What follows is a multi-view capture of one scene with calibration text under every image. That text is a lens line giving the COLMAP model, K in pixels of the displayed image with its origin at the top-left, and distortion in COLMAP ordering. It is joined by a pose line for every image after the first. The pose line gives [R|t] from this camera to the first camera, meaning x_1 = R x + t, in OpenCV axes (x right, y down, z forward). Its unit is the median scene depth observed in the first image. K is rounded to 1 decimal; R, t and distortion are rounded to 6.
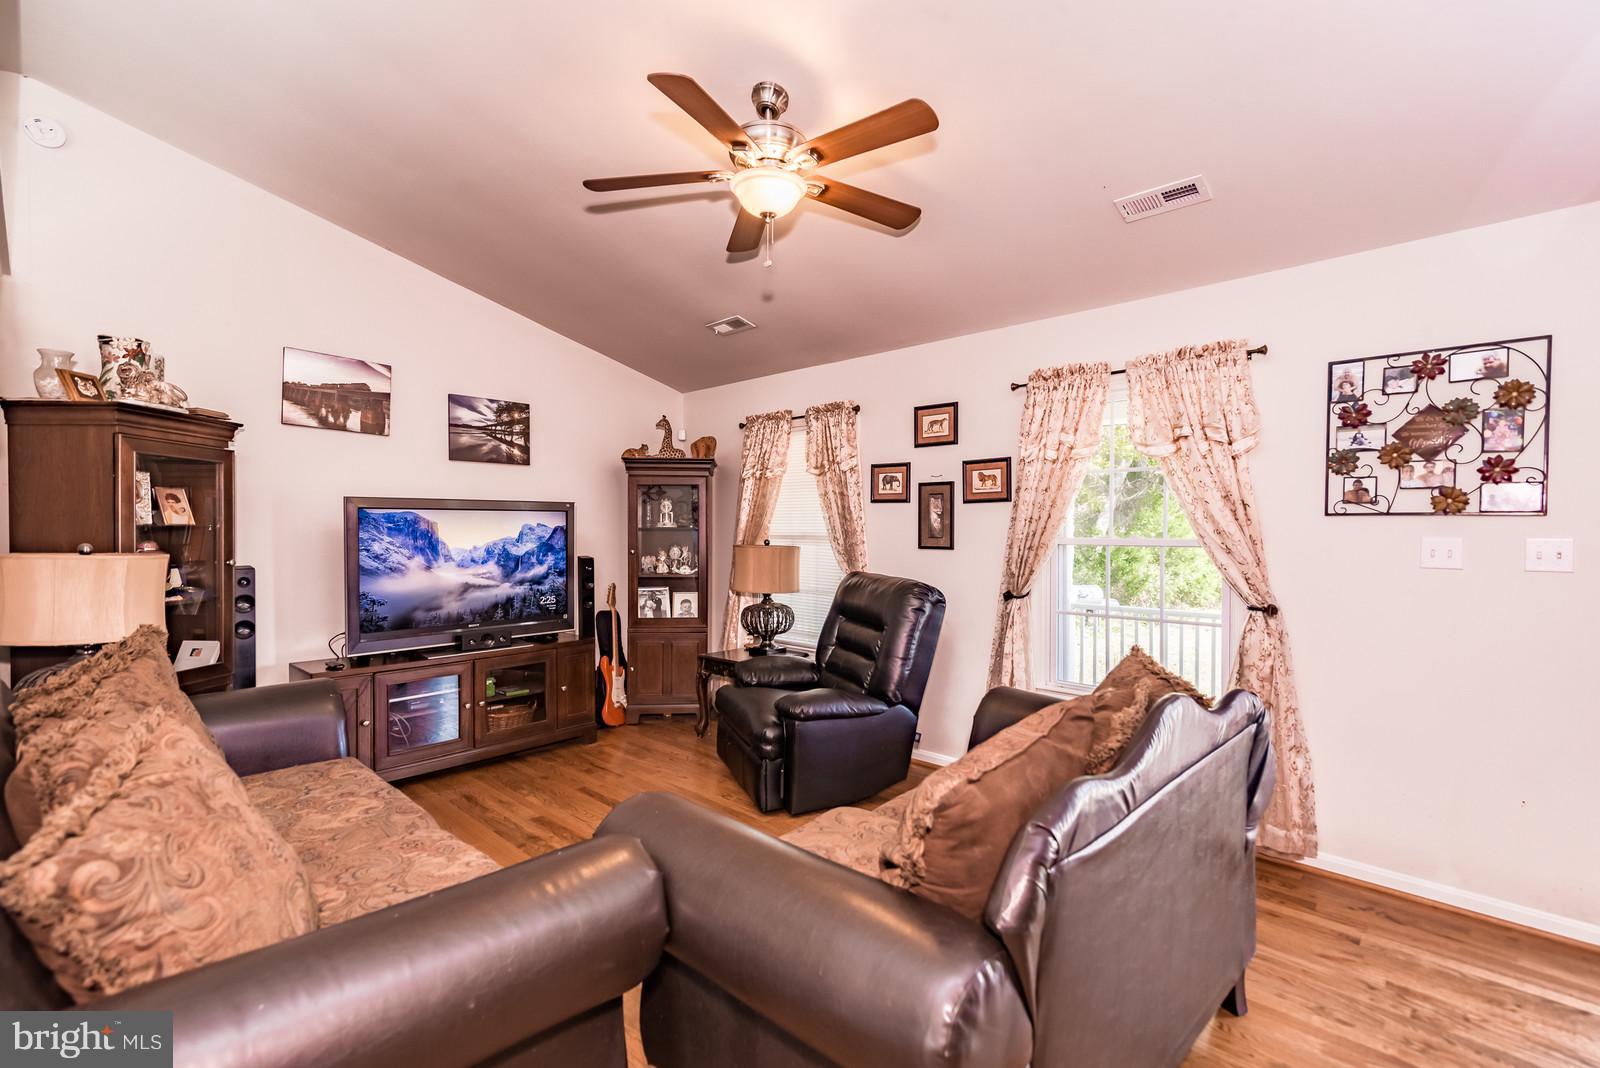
lens RADIAL K [[730.2, 0, 791.9], [0, 730.2, 530.0], [0, 0, 1]] dist [-0.015497, 0.000773]
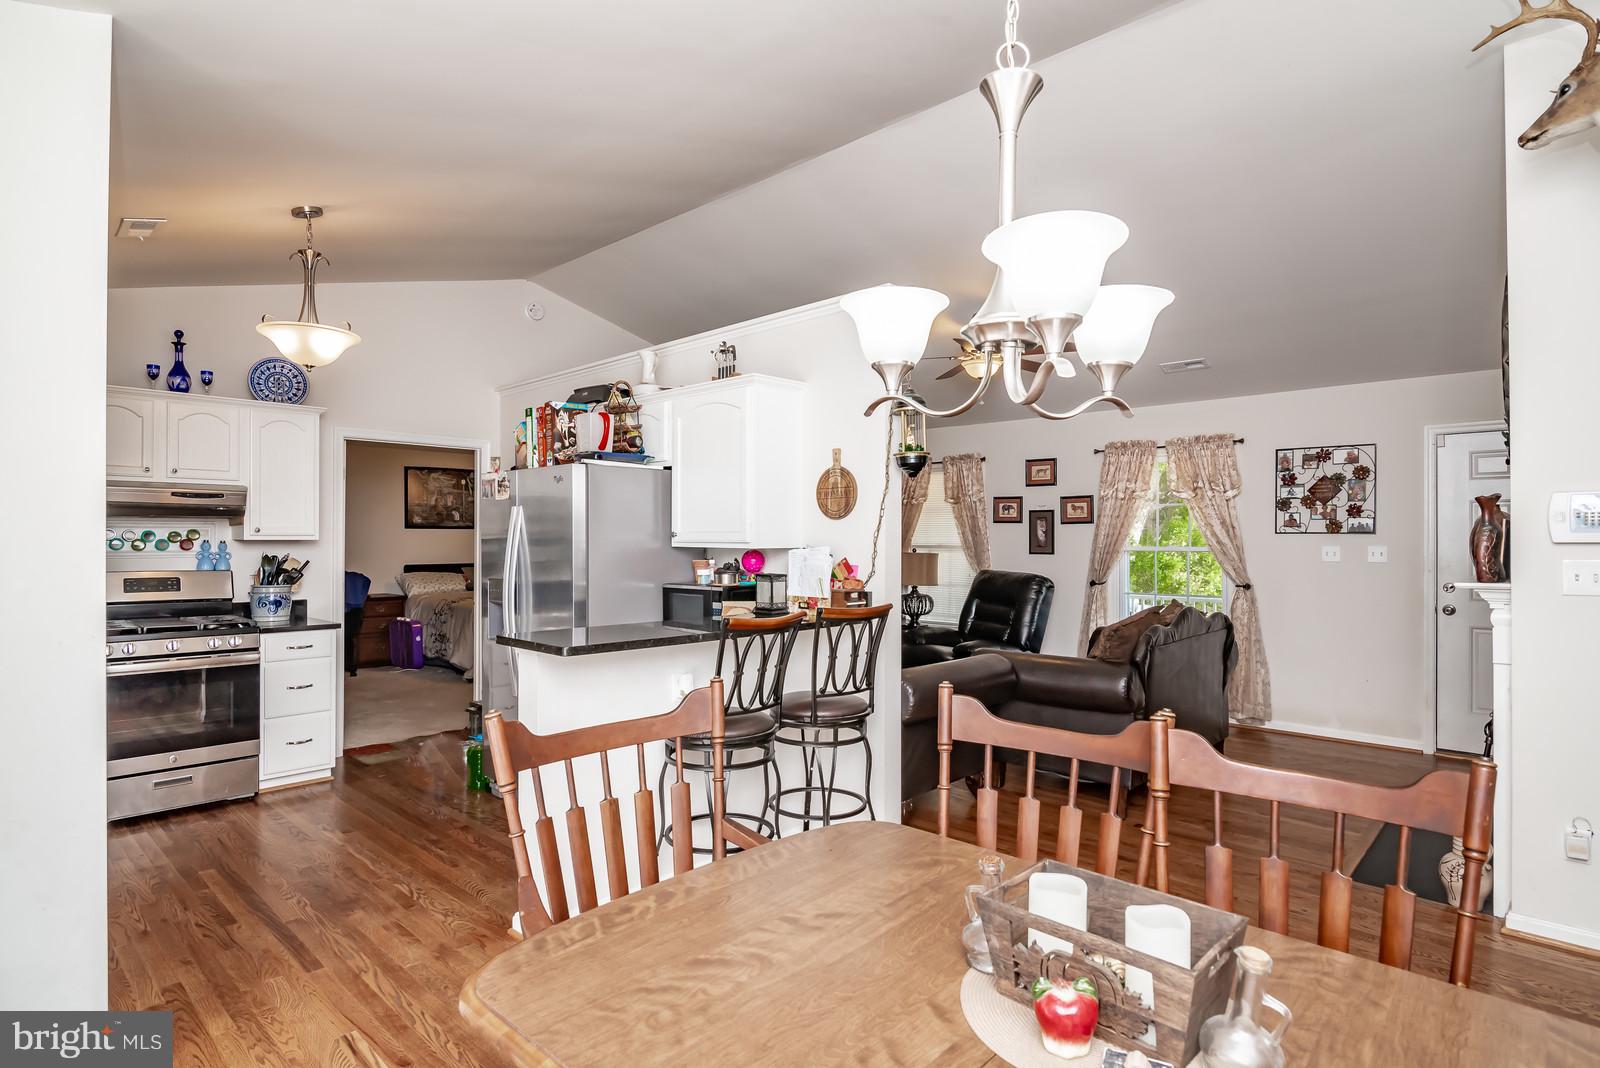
lens RADIAL K [[816.8, 0, 799.9], [0, 816.8, 530.6], [0, 0, 1]] dist [-0.039979, -0.001489]
pose [[0.999847, -0.001421, 0.017445, -0.343118], [0.001634, 0.999924, -0.012206, -0.003112], [-0.017426, 0.012233, 0.999773, -0.698872]]
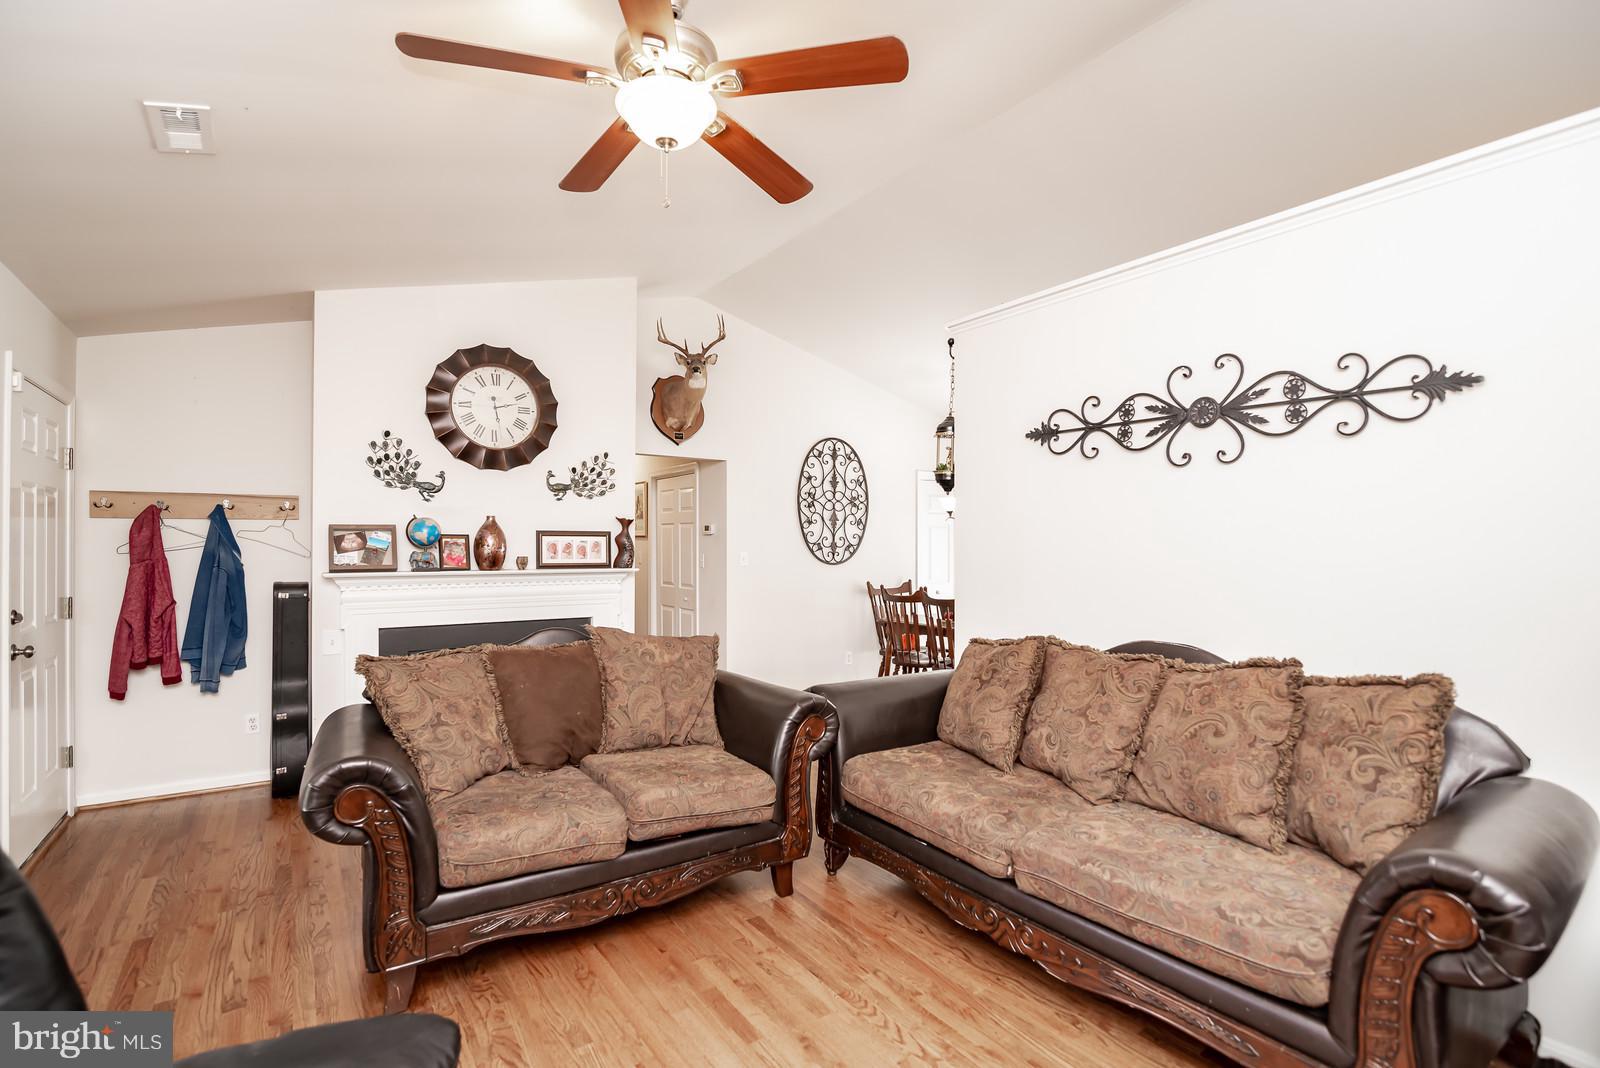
lens RADIAL K [[730.2, 0, 809.7], [0, 730.2, 542.4], [0, 0, 1]] dist [-0.015497, 0.000773]
pose [[-0.986164, -0.006214, 0.165657, -0.202227], [-0.006356, 0.999980, -0.000331, -0.005216], [-0.165651, -0.001380, -0.986183, 1.118041]]
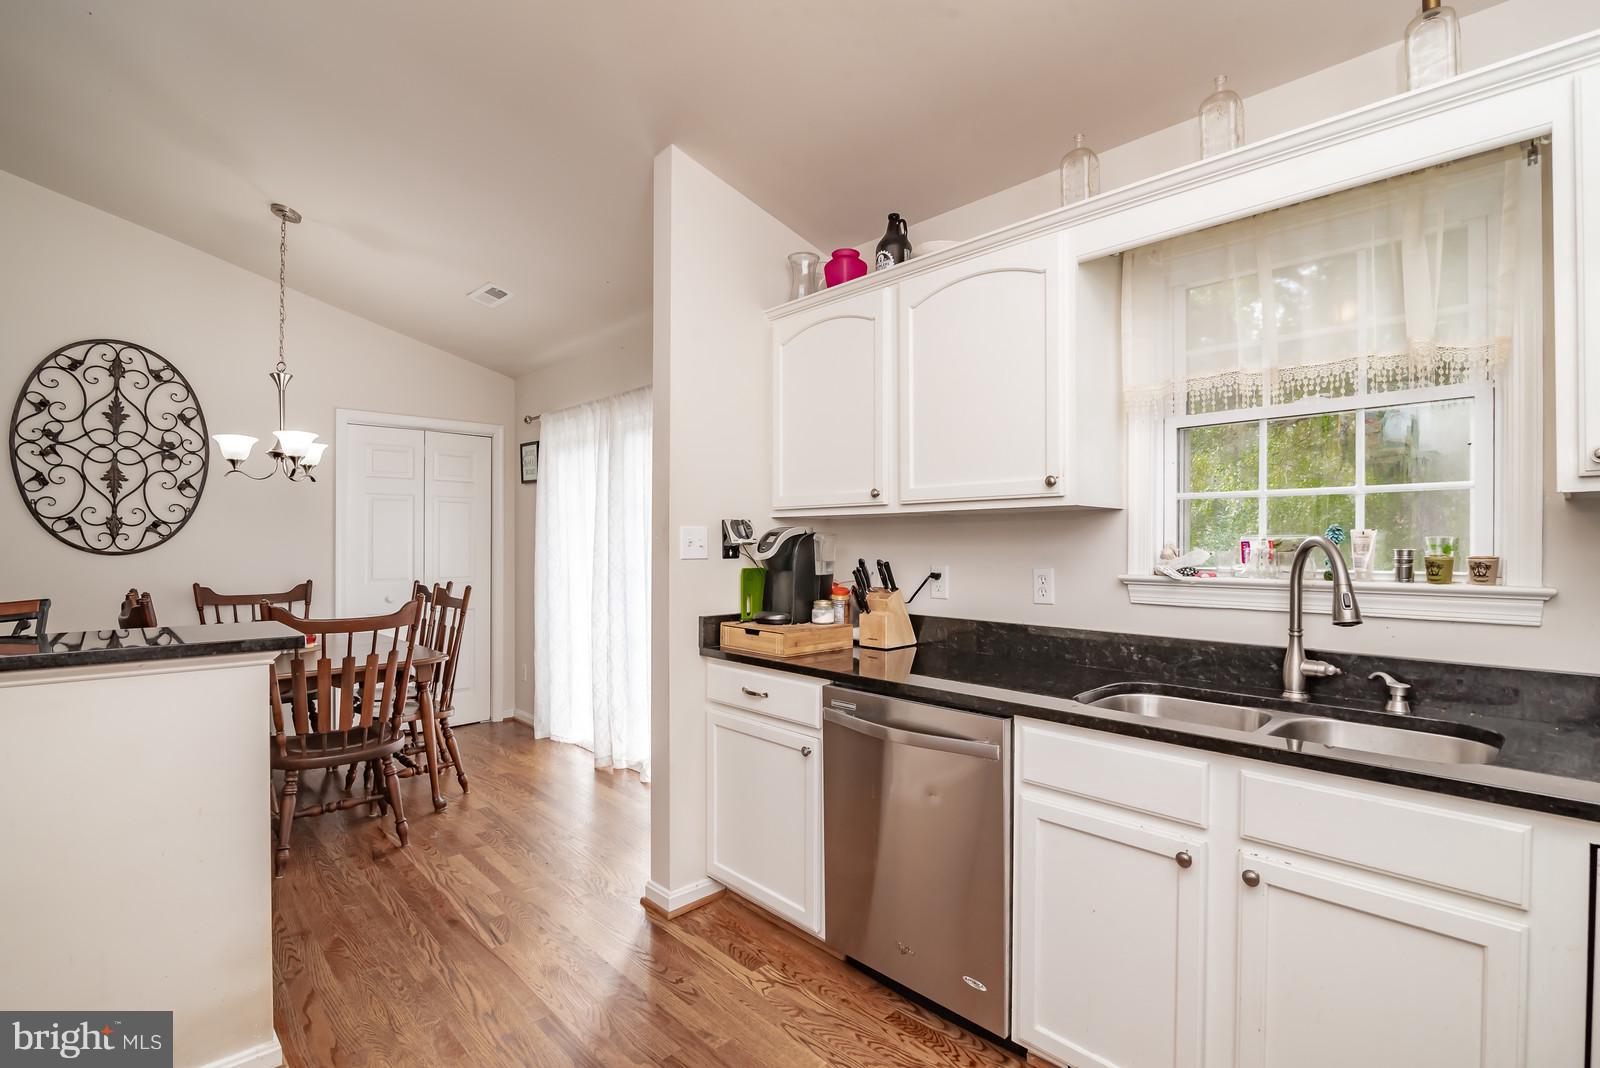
lens RADIAL K [[730.2, 0, 792.6], [0, 730.2, 545.0], [0, 0, 1]] dist [-0.015497, 0.000773]
pose [[-0.998798, -0.011296, 0.047698, -0.930047], [-0.011077, 0.999927, 0.004839, 0.016127], [-0.047749, 0.004305, -0.998850, 0.401023]]
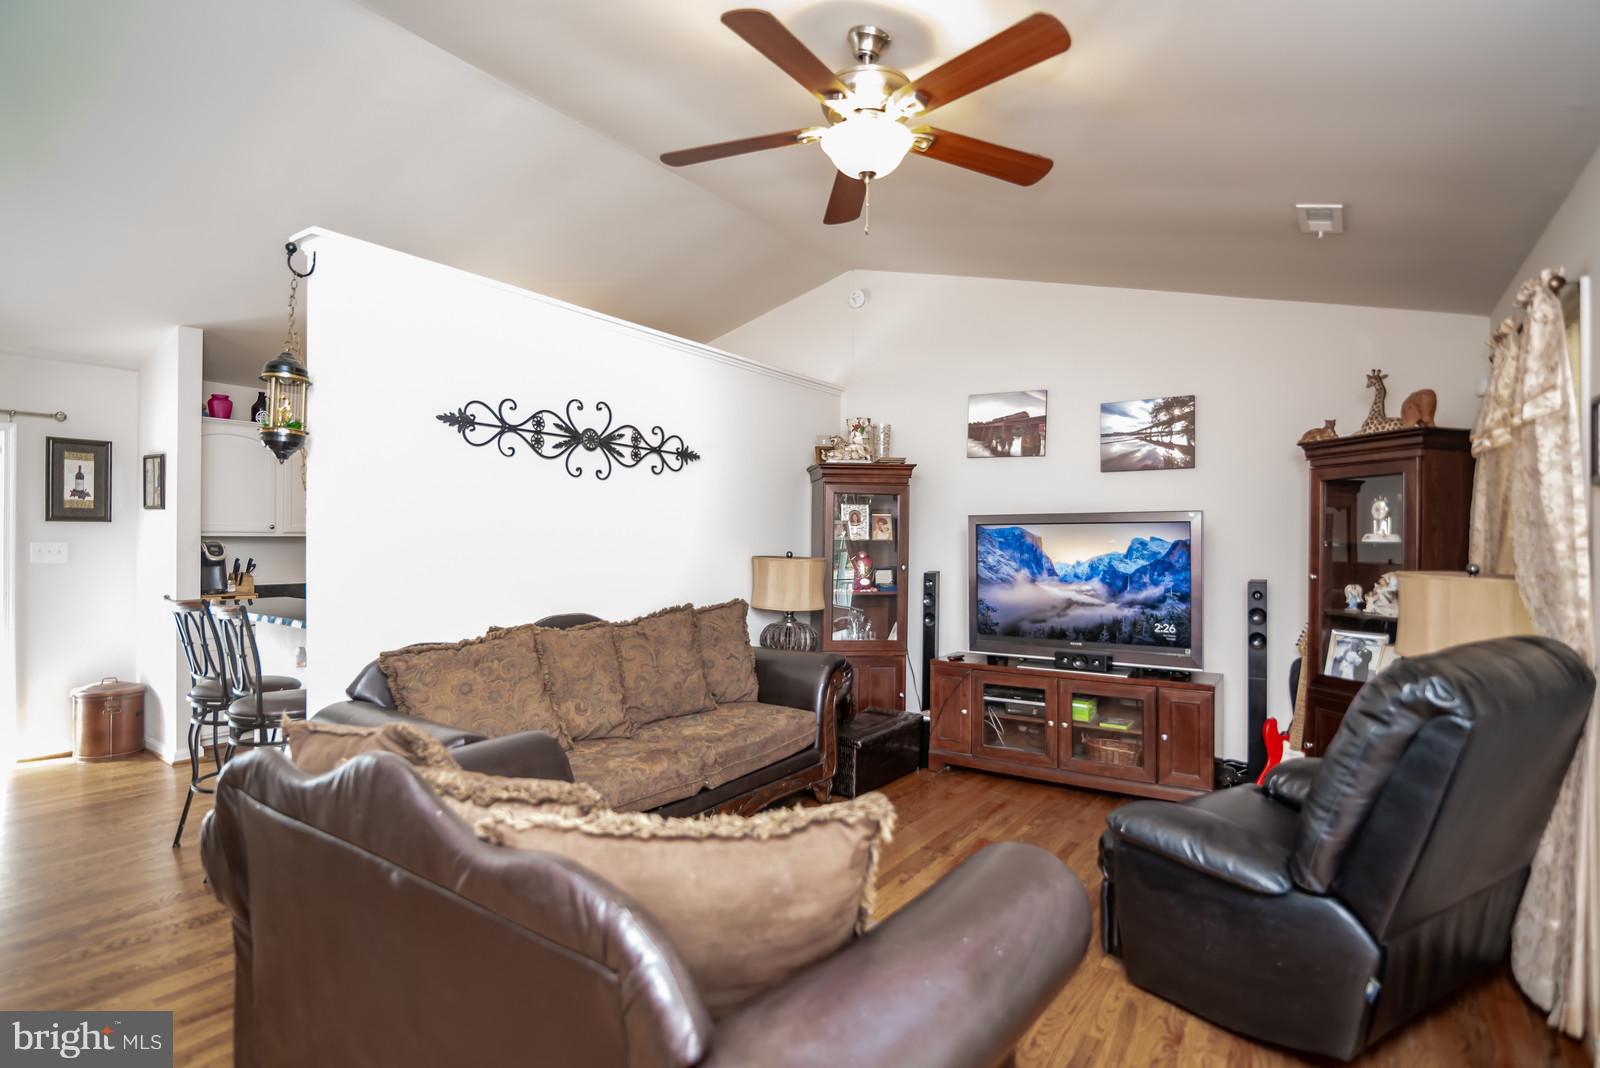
lens RADIAL K [[764.9, 0, 793.0], [0, 764.9, 540.4], [0, 0, 1]] dist [-0.013910, -0.001528]
pose [[0.150664, -0.004066, -0.988577, 0.534341], [-0.006437, 0.999966, -0.005094, 0.002251], [0.988564, 0.007131, 0.150633, 0.508777]]
